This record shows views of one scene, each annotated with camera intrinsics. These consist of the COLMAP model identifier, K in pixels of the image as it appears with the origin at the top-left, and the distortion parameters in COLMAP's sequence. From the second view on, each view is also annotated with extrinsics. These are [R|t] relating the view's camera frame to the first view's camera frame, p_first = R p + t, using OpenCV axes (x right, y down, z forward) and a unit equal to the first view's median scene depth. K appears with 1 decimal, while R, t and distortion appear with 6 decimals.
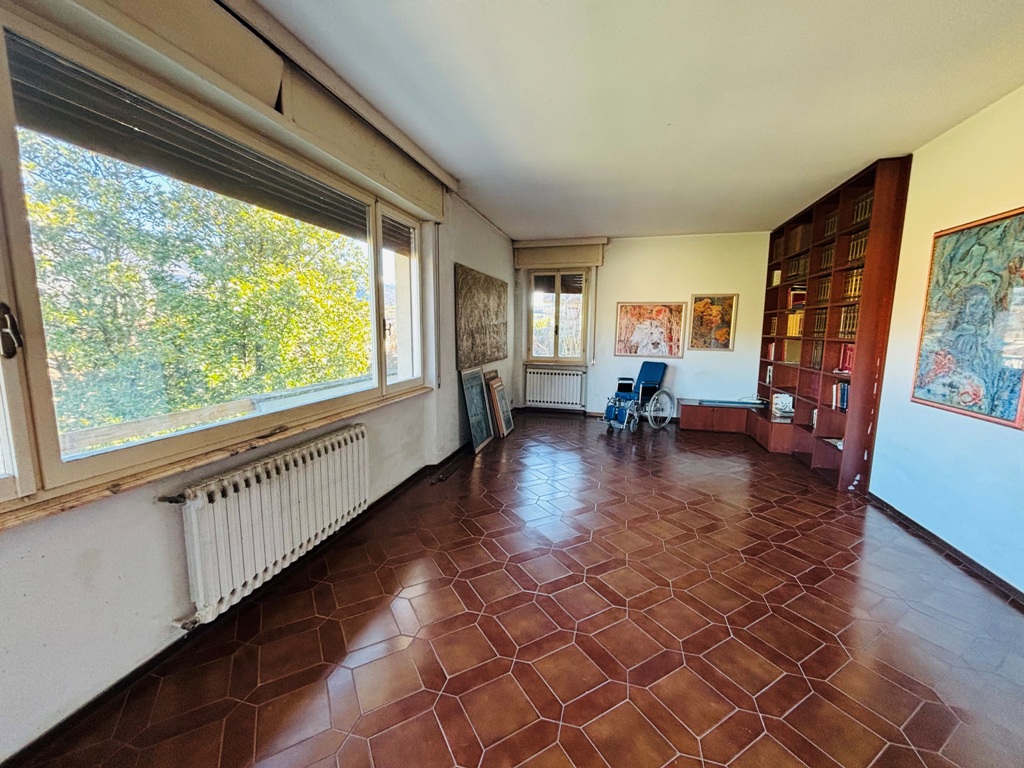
lens RADIAL K [[410.9, 0, 511.2], [0, 410.9, 383.4], [0, 0, 1]] dist [0.002056, -0.000275]
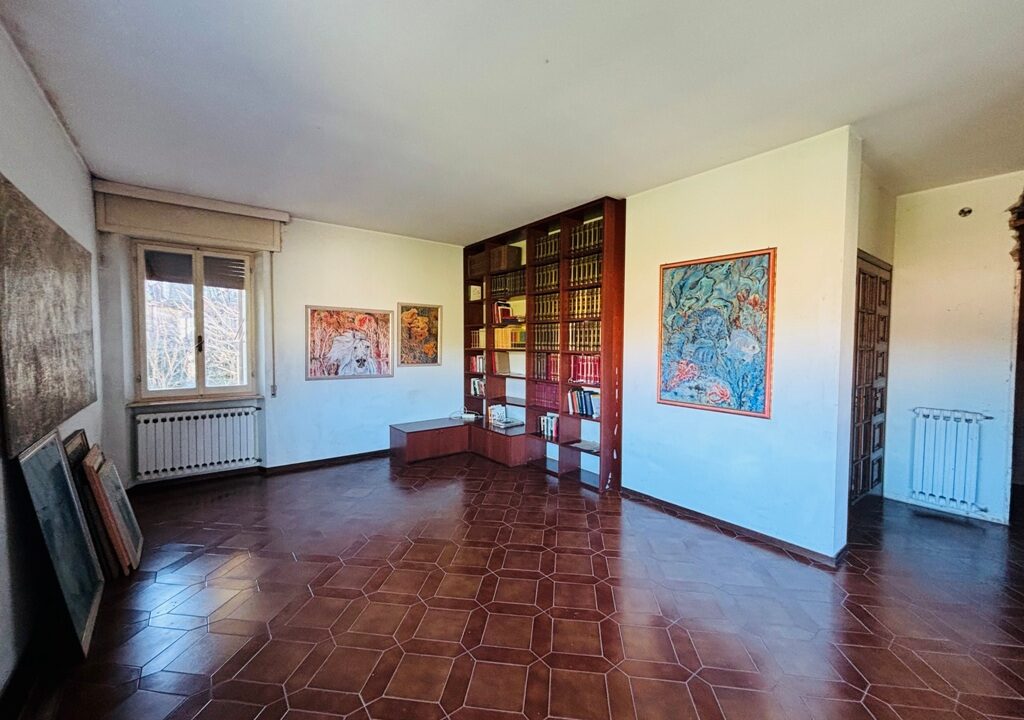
lens RADIAL K [[408.5, 0, 511.2], [0, 408.5, 359.2], [0, 0, 1]] dist [0.001357, -0.000867]
pose [[0.601536, -0.036202, 0.798025, -0.114606], [0.106007, 0.993755, -0.034824, -0.046289], [-0.791781, 0.105544, 0.601617, 0.330834]]
